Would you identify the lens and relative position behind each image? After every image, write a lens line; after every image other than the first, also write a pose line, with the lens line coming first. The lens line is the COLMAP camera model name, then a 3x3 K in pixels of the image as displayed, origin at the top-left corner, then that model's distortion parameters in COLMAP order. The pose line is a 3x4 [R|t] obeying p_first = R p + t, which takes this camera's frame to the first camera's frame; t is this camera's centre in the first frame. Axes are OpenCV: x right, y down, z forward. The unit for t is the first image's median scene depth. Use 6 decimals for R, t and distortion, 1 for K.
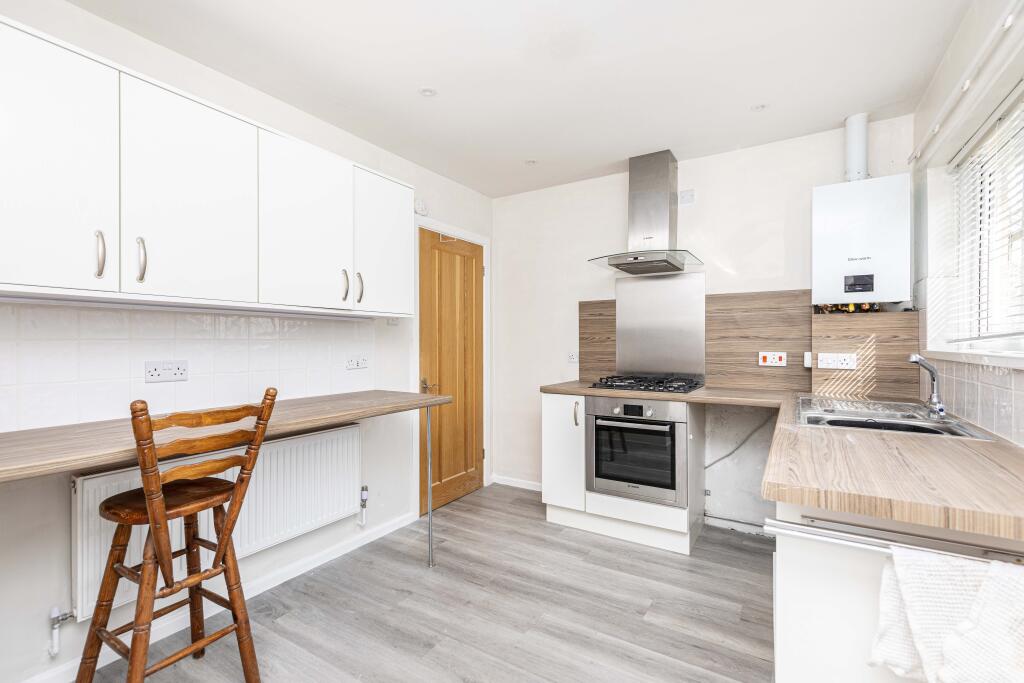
lens RADIAL K [[466.1, 0, 512.0], [0, 466.1, 343.9], [0, 0, 1]] dist [0.022987, 0.000395]
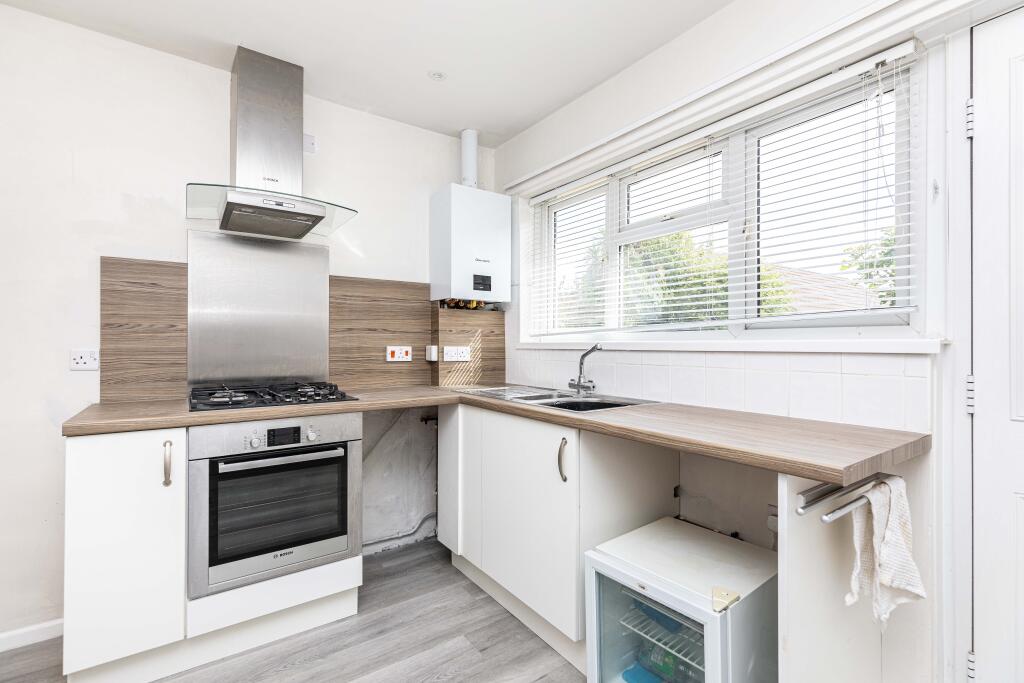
lens RADIAL K [[466.1, 0, 512.1], [0, 466.1, 339.9], [0, 0, 1]] dist [0.022987, 0.000395]
pose [[0.395783, 0.008252, 0.918307, -0.216839], [0.001912, 0.999950, -0.009810, 0.015036], [-0.918342, 0.005639, 0.395747, 0.450814]]
